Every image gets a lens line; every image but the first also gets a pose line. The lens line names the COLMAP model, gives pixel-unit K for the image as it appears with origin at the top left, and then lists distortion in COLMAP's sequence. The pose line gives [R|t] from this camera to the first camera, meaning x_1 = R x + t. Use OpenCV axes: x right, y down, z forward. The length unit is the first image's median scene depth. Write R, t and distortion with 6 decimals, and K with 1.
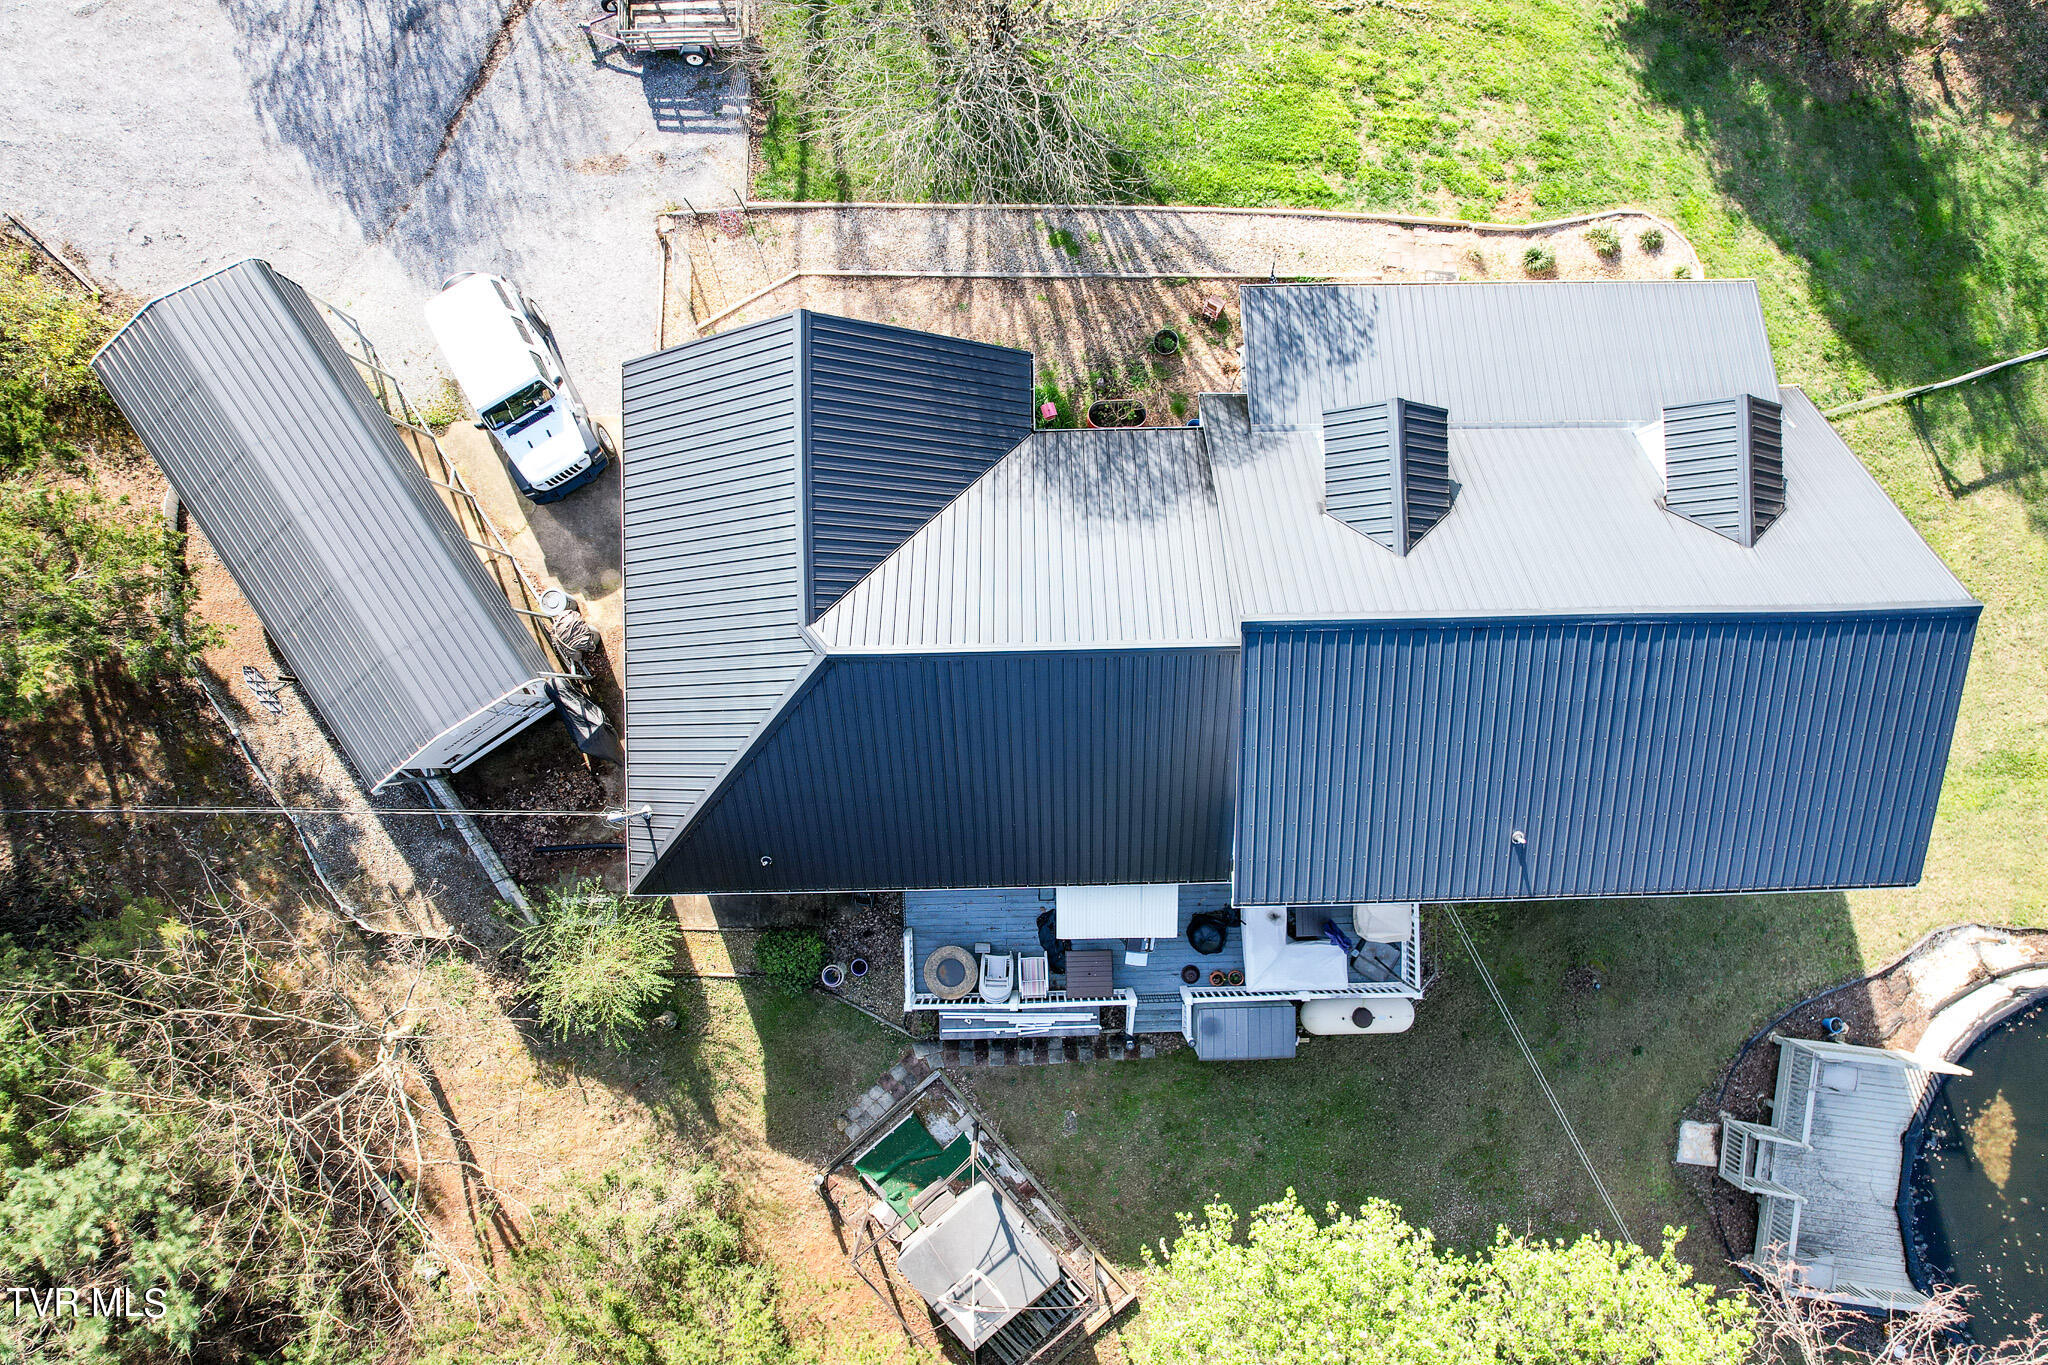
lens RADIAL K [[1308.3, 0, 1022.6], [0, 1308.3, 686.4], [0, 0, 1]] dist [-0.050649, 0.018137]
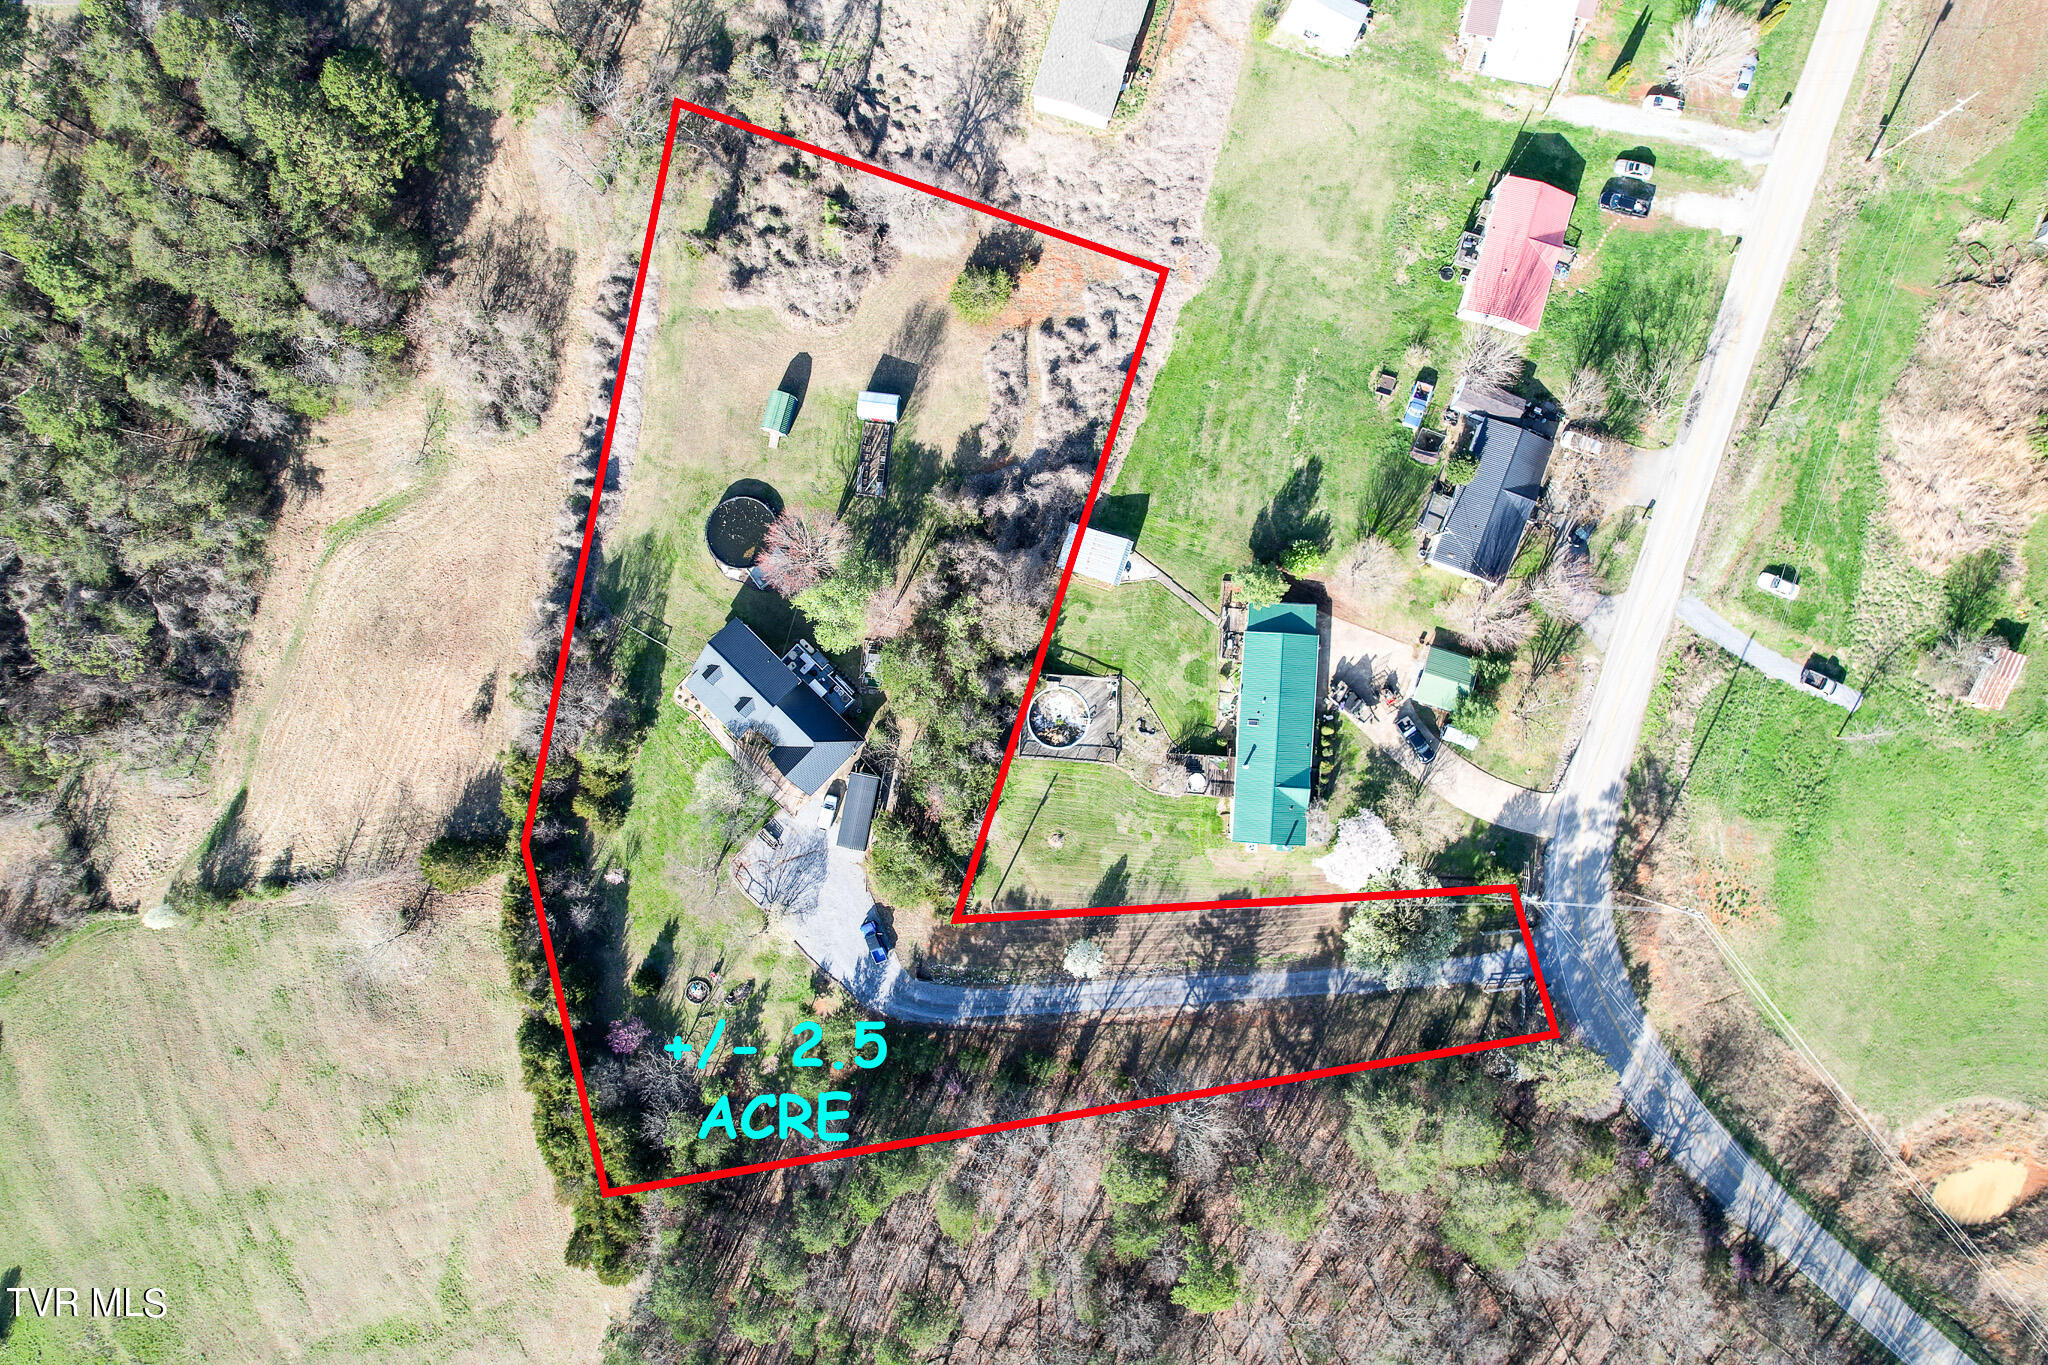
lens RADIAL K [[1308.3, 0, 1020.3], [0, 1308.3, 682.4], [0, 0, 1]] dist [-0.050649, 0.018137]
pose [[-0.697888, -0.715962, 0.018707, -0.733614], [0.716159, -0.697906, 0.006656, 0.862056], [0.008290, 0.018042, 0.999803, -5.520383]]
